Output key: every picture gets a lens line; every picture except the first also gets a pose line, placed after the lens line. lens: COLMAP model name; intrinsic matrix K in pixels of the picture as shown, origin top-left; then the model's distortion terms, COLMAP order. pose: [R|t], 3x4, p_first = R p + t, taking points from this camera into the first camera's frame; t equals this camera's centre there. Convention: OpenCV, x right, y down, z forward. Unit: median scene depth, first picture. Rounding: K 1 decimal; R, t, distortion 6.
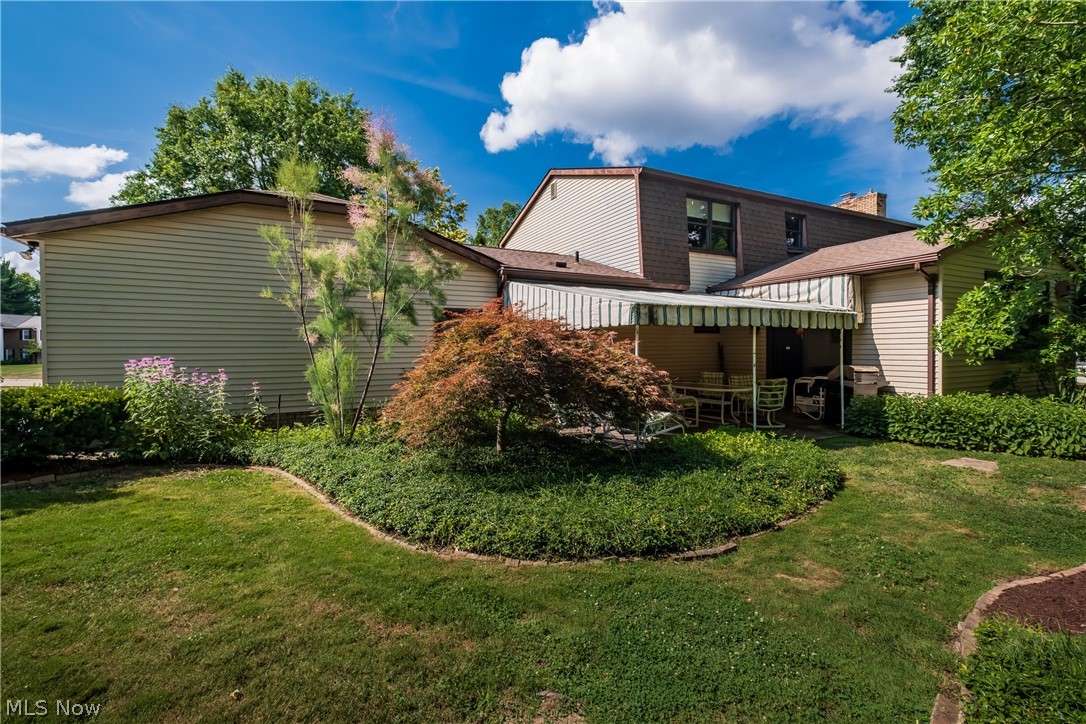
lens RADIAL K [[482.8, 0, 539.8], [0, 482.8, 354.5], [0, 0, 1]] dist [-0.000732, 0.000154]
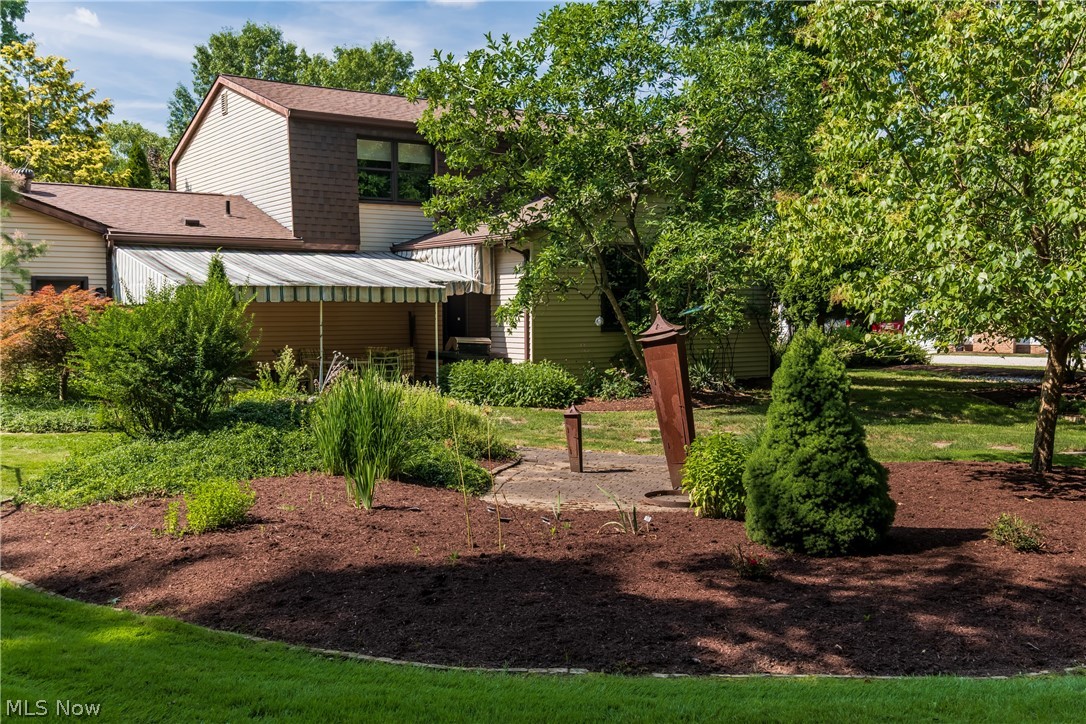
lens RADIAL K [[1134.1, 0, 545.1], [0, 1134.1, 366.6], [0, 0, 1]] dist [0.025146, 0.000000]
pose [[0.993094, -0.003914, 0.117253, 0.488733], [-0.000372, 0.999333, 0.036511, -0.002315], [-0.117318, -0.036302, 0.992431, -1.260352]]
